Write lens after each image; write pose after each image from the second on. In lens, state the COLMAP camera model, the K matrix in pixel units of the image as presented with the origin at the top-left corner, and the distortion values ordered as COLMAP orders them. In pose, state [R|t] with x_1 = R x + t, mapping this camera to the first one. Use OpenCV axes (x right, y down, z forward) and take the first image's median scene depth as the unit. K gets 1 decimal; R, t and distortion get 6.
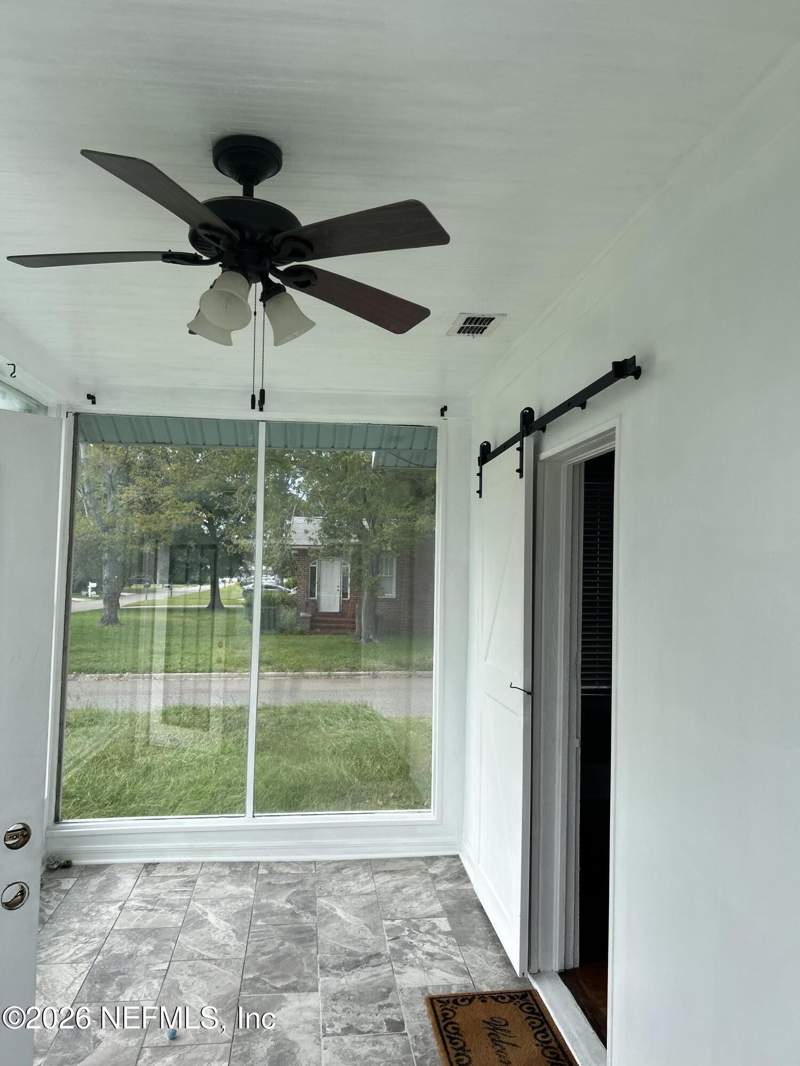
lens RADIAL K [[807.0, 0, 400.0], [0, 807.0, 533.0], [0, 0, 1]] dist [0.087997, -0.129780]
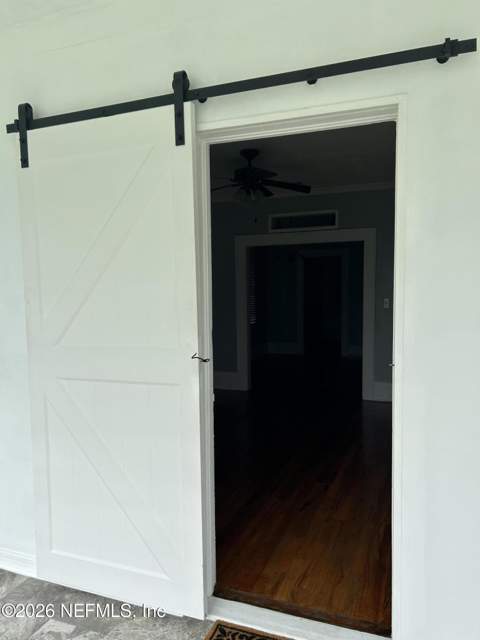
lens RADIAL K [[484.5, 0, 240.0], [0, 484.5, 320.0], [0, 0, 1]] dist [0.087997, -0.129780]
pose [[0.468712, -0.113357, 0.876048, -0.348286], [-0.006592, 0.991256, 0.131791, 0.058295], [-0.883326, -0.067547, 0.463866, 0.659652]]
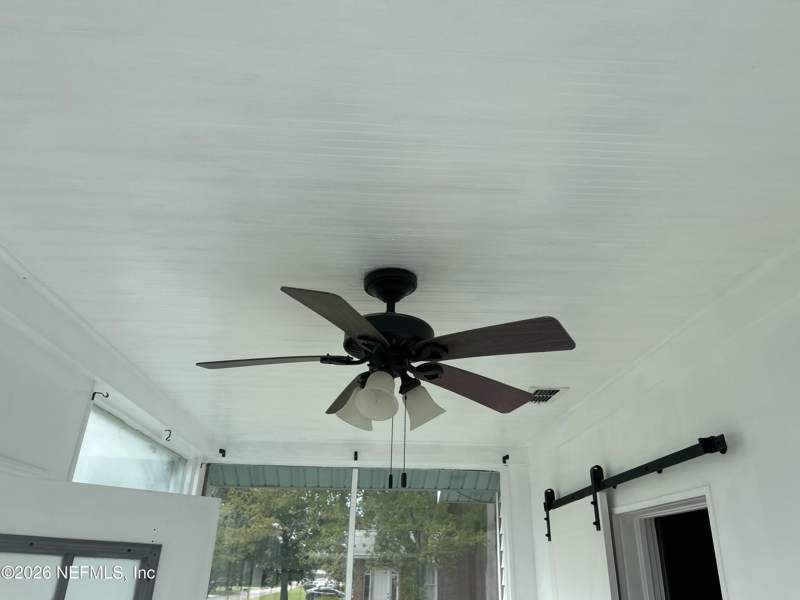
lens RADIAL K [[605.6, 0, 400.0], [0, 605.6, 300.0], [0, 0, 1]] dist [0.087997, -0.129780]
pose [[0.998453, -0.020346, -0.051751, -0.074597], [-0.000155, 0.929641, -0.368466, -0.051773], [0.055607, 0.367904, 0.928200, 0.079270]]
